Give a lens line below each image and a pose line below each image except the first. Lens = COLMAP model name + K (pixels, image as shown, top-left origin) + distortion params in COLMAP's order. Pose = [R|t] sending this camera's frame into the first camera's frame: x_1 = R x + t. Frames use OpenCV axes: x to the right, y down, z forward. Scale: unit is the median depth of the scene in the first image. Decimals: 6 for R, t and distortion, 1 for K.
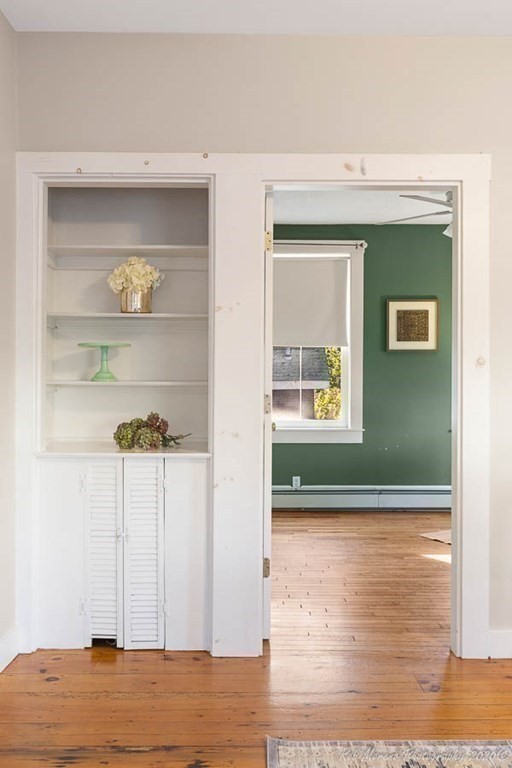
lens RADIAL K [[650.3, 0, 256.0], [0, 650.3, 384.0], [0, 0, 1]] dist [0.003088, 0.003439]
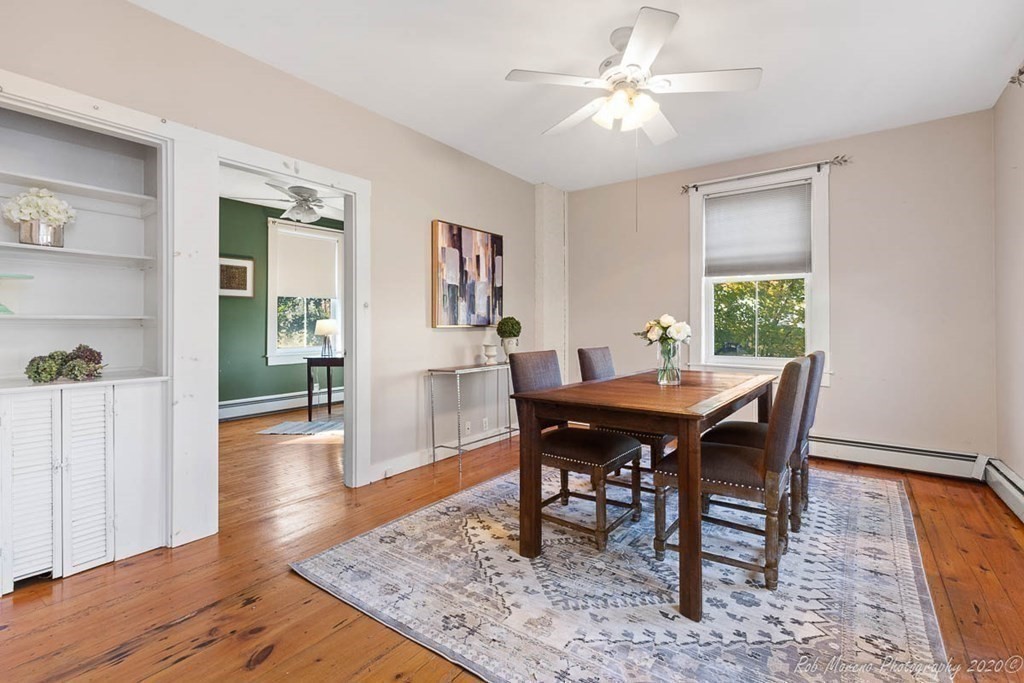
lens RADIAL K [[461.8, 0, 516.5], [0, 461.8, 327.2], [0, 0, 1]] dist [-0.000179, 0.000294]
pose [[0.588579, -0.006625, 0.808413, -0.366311], [0.005118, 0.999977, 0.004468, 0.017309], [-0.808424, 0.001508, 0.588599, 0.002791]]
